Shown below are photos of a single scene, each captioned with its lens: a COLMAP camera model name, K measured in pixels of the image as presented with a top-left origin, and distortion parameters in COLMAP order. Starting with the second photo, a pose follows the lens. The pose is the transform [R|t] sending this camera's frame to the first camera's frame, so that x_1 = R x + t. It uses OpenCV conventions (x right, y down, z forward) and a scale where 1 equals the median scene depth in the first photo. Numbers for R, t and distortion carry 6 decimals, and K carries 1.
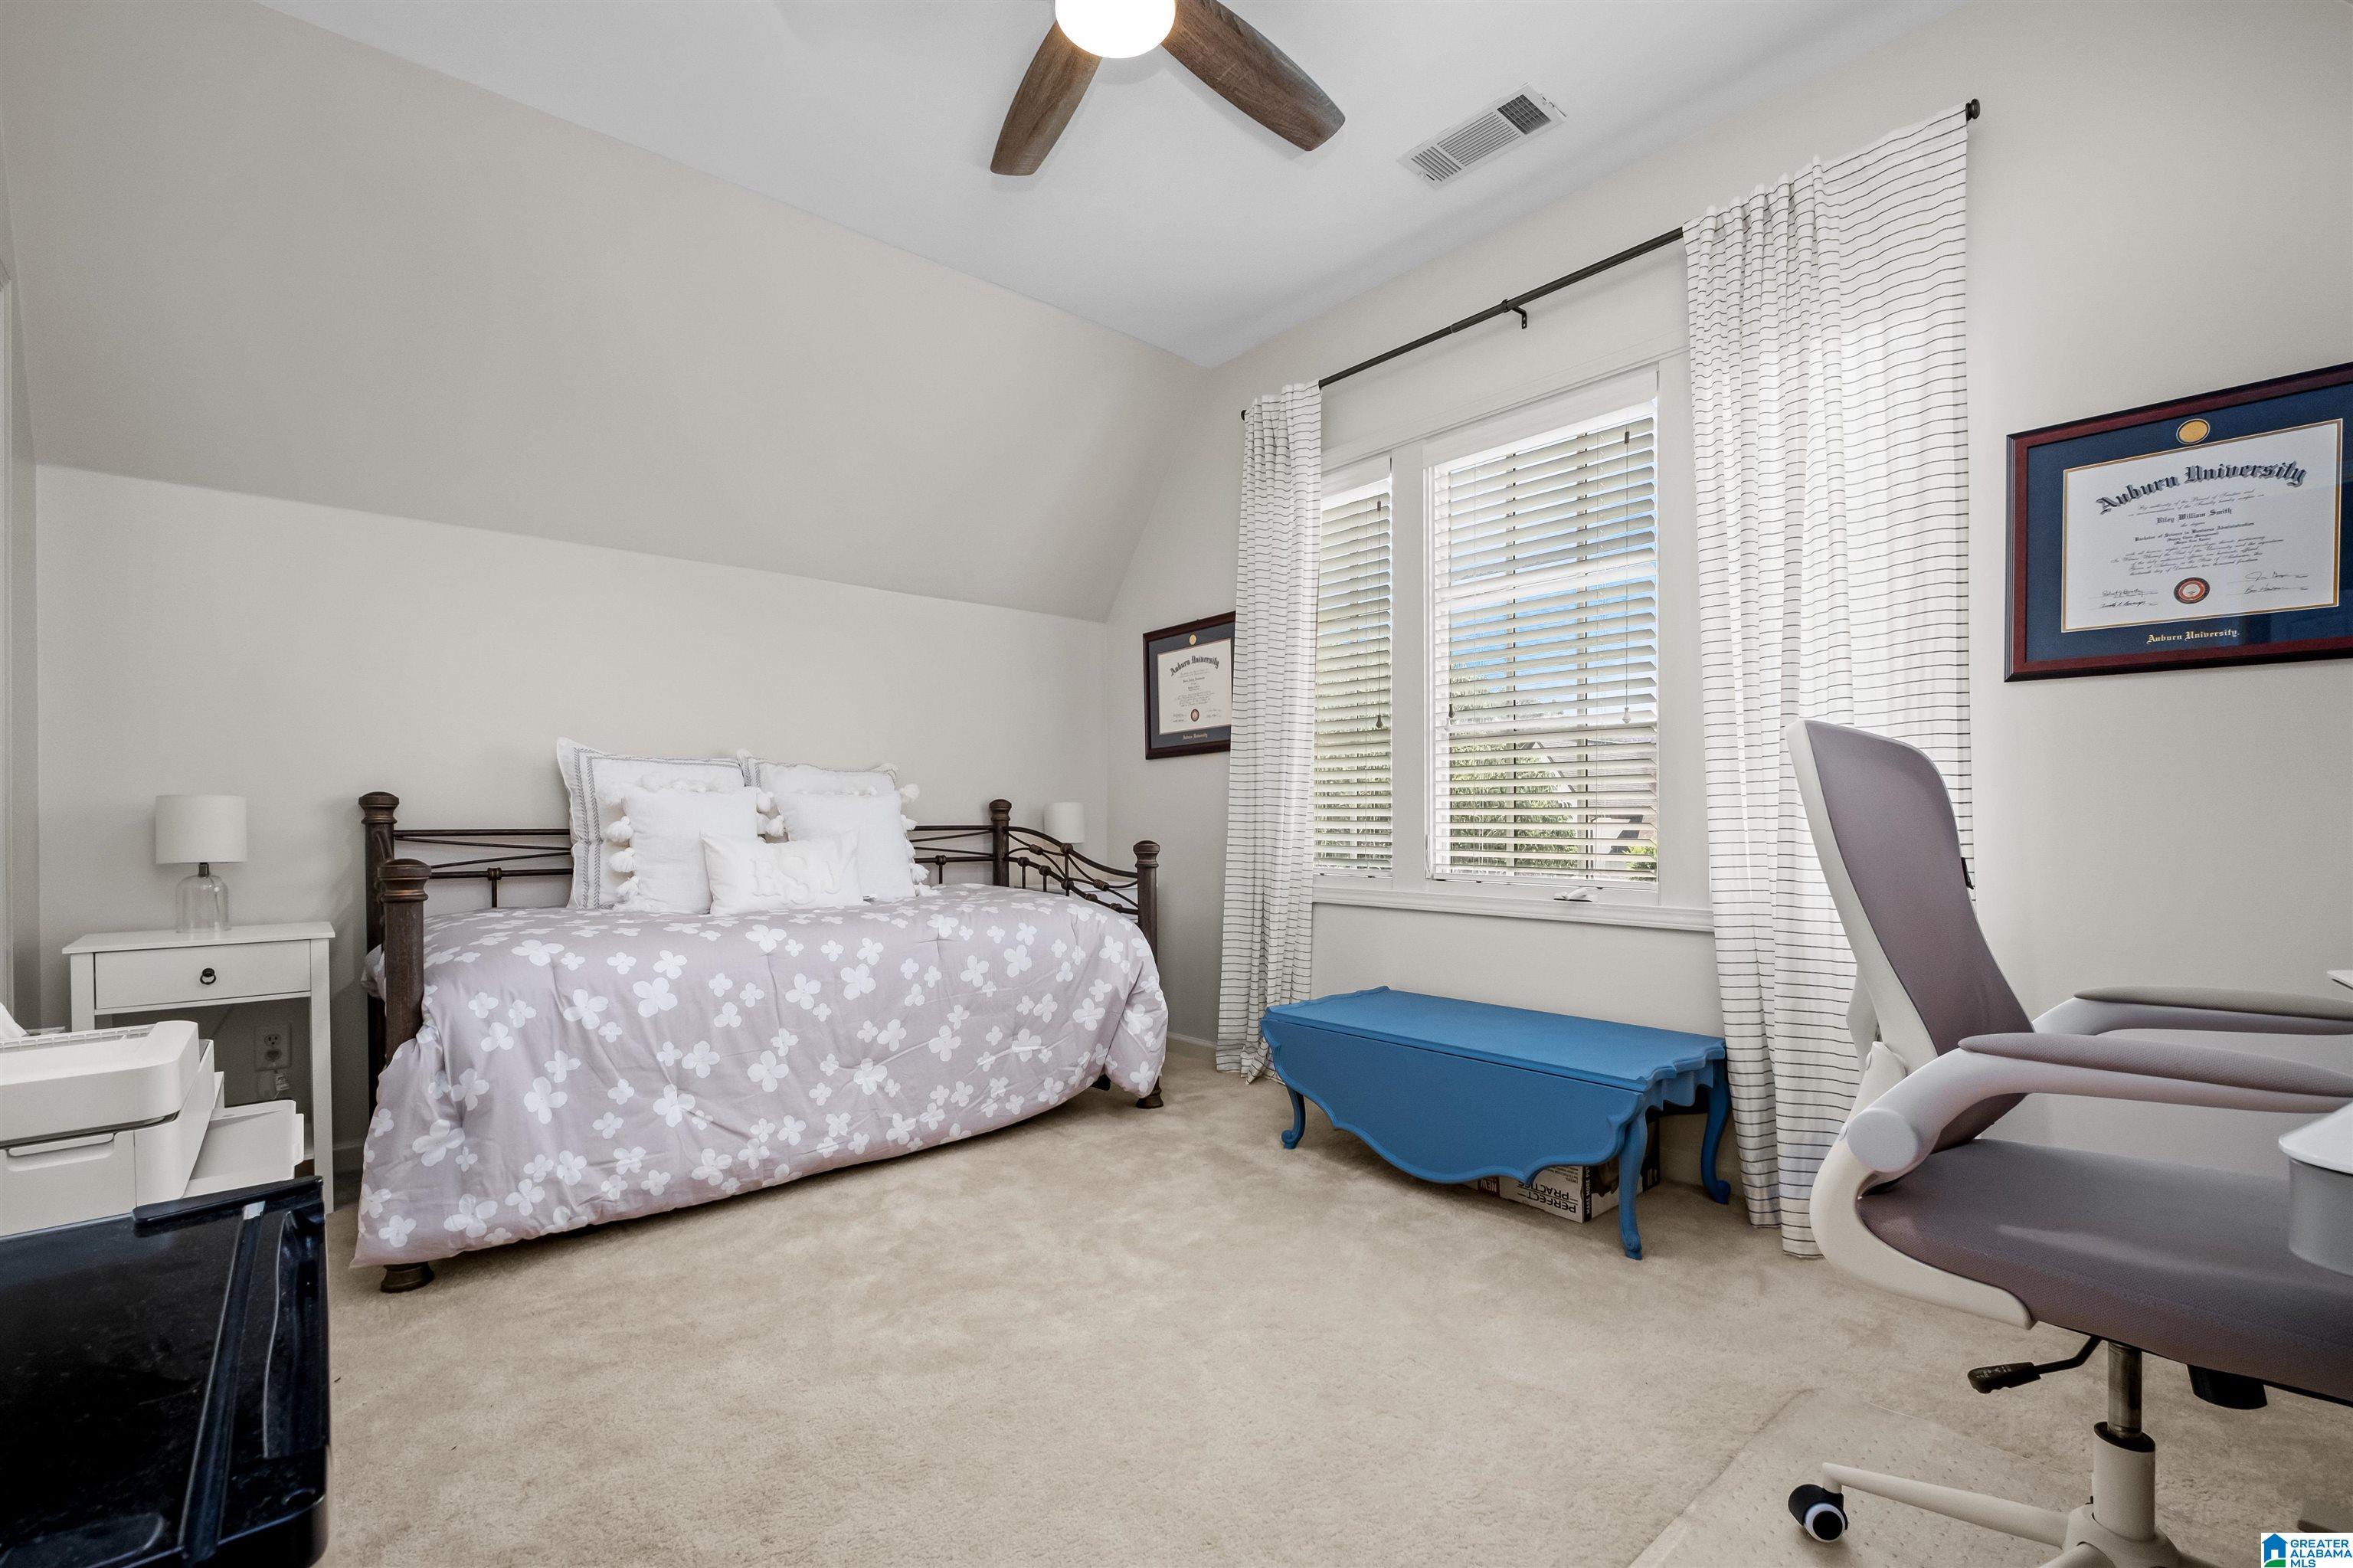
lens RADIAL K [[1011.6, 0, 1182.9], [0, 1011.6, 793.1], [0, 0, 1]] dist [-0.001909, -0.000446]
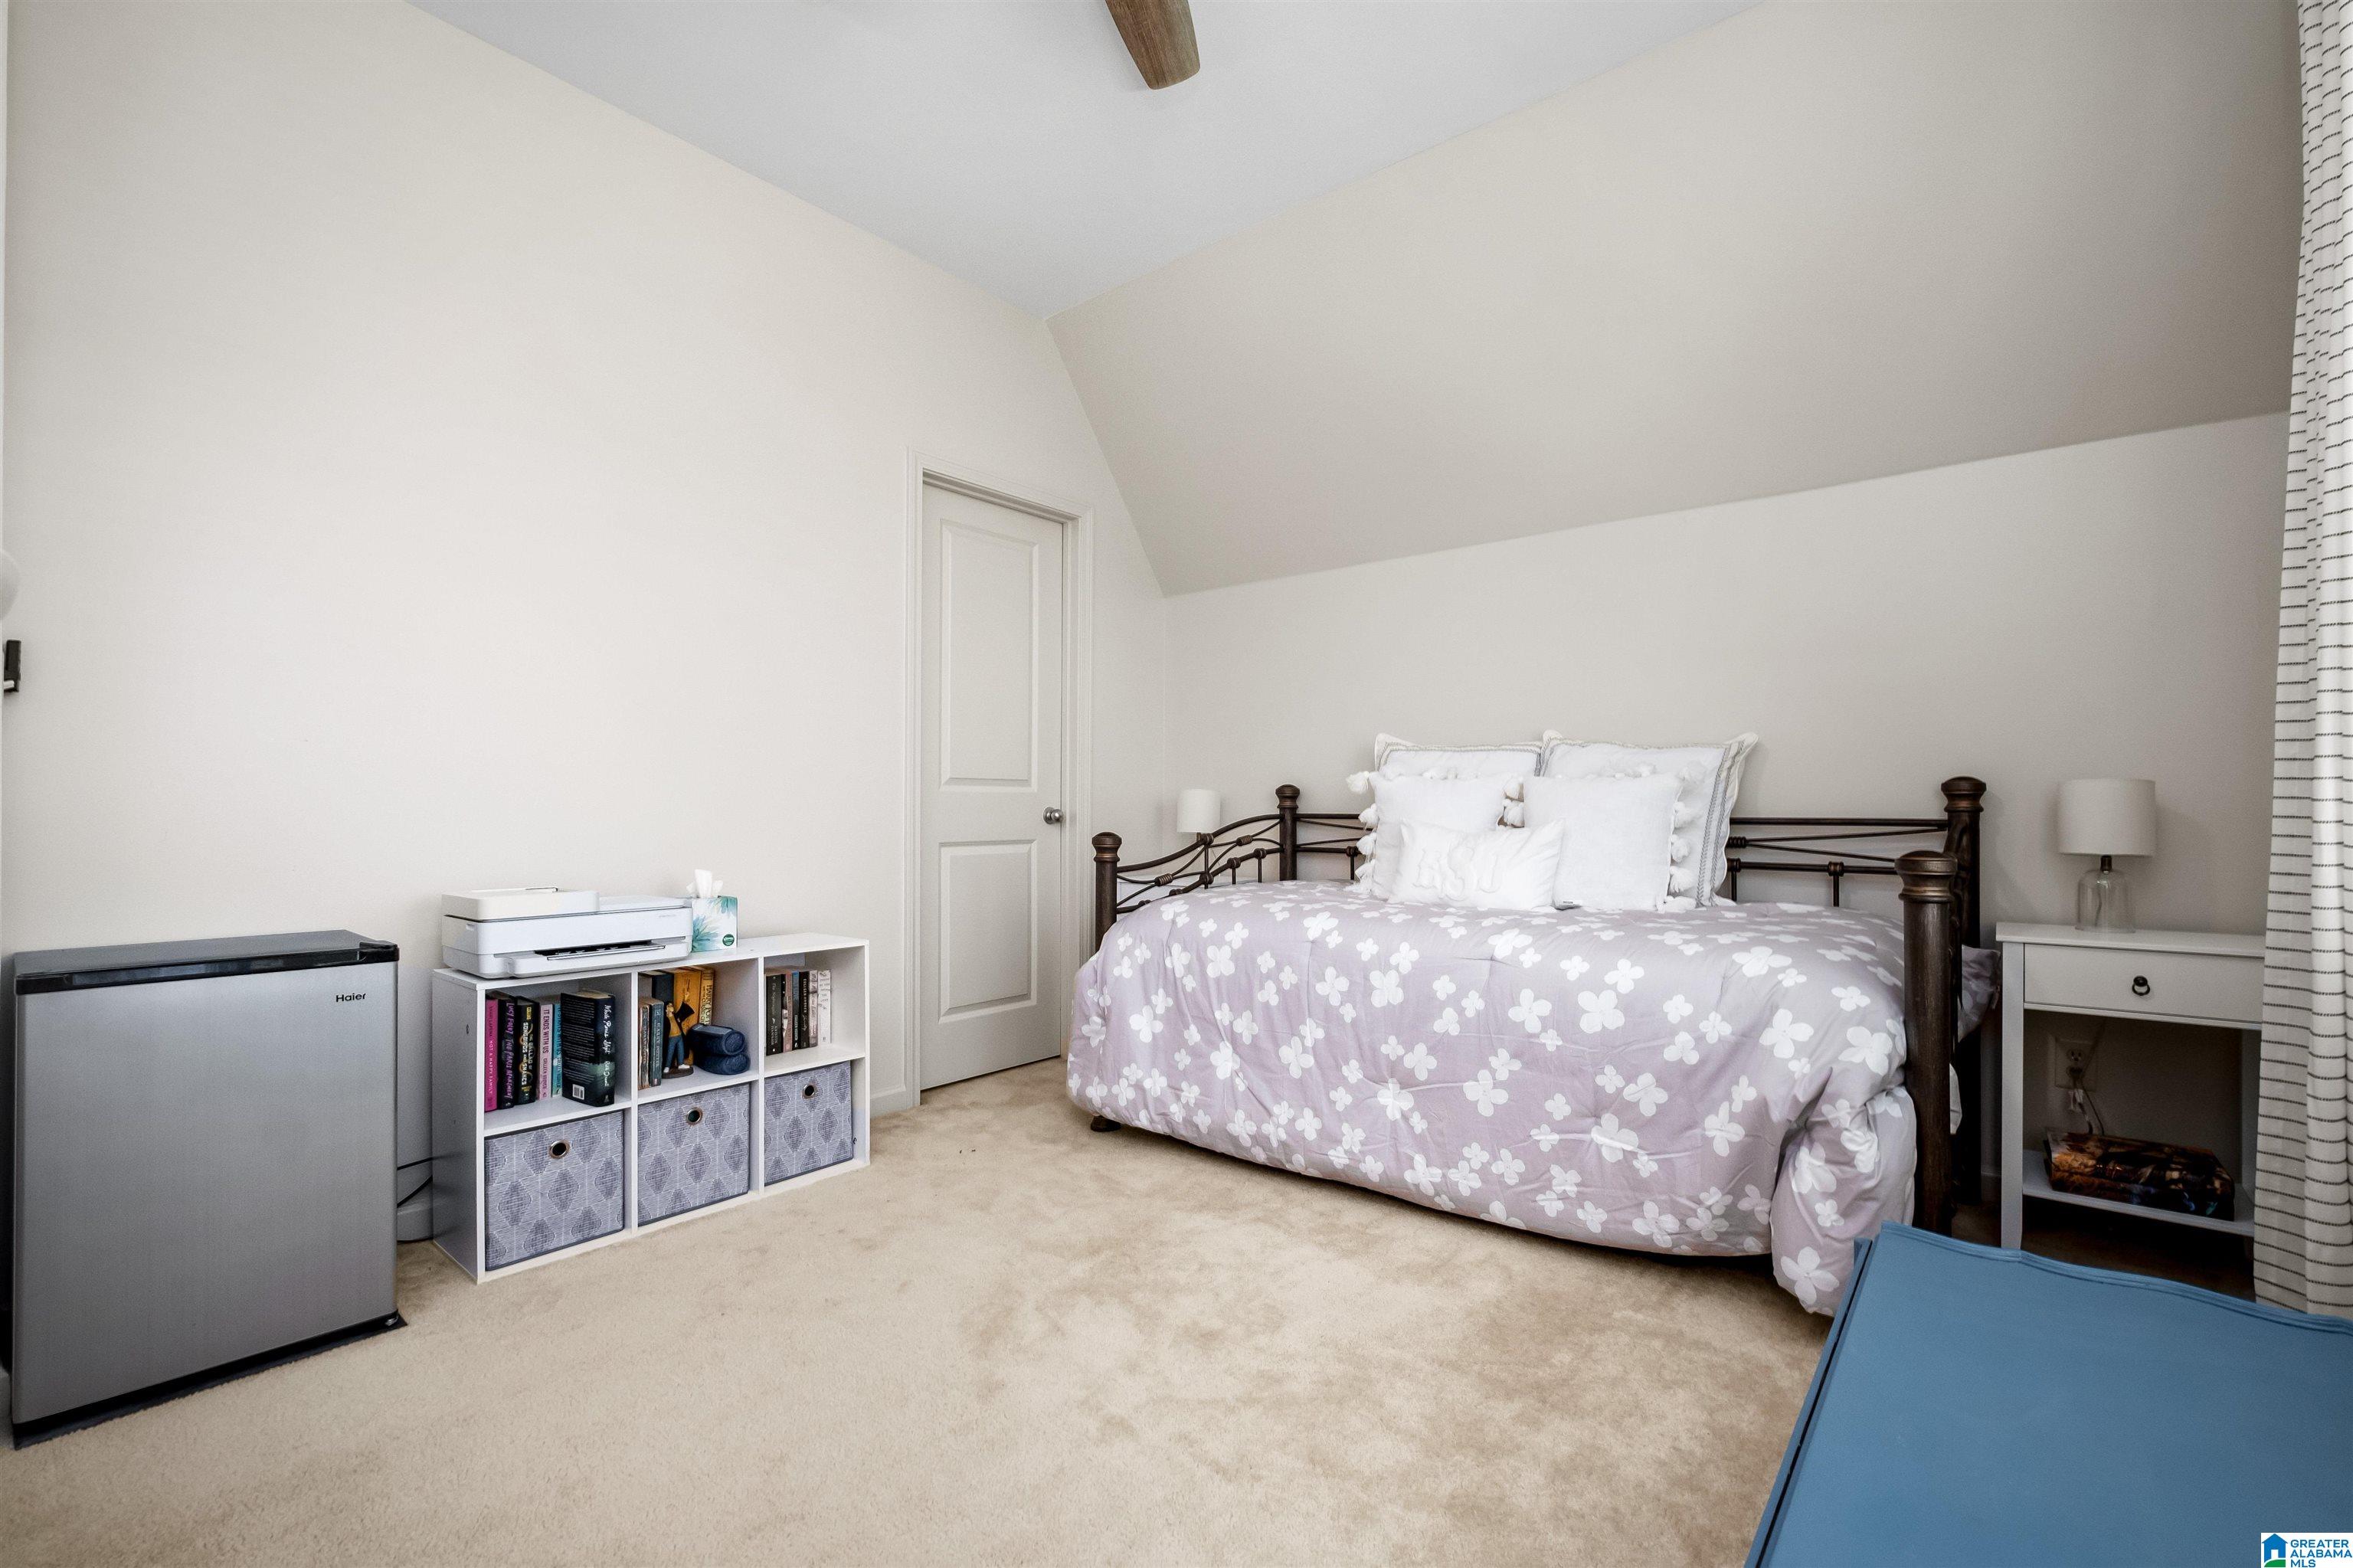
lens RADIAL K [[1011.6, 0, 1182.9], [0, 1011.6, 793.1], [0, 0, 1]] dist [-0.001909, -0.000446]
pose [[0.169754, -0.015122, -0.985371, 0.536200], [0.019538, 0.999737, -0.011976, 0.021934], [0.985293, -0.017219, 0.170005, 0.688142]]
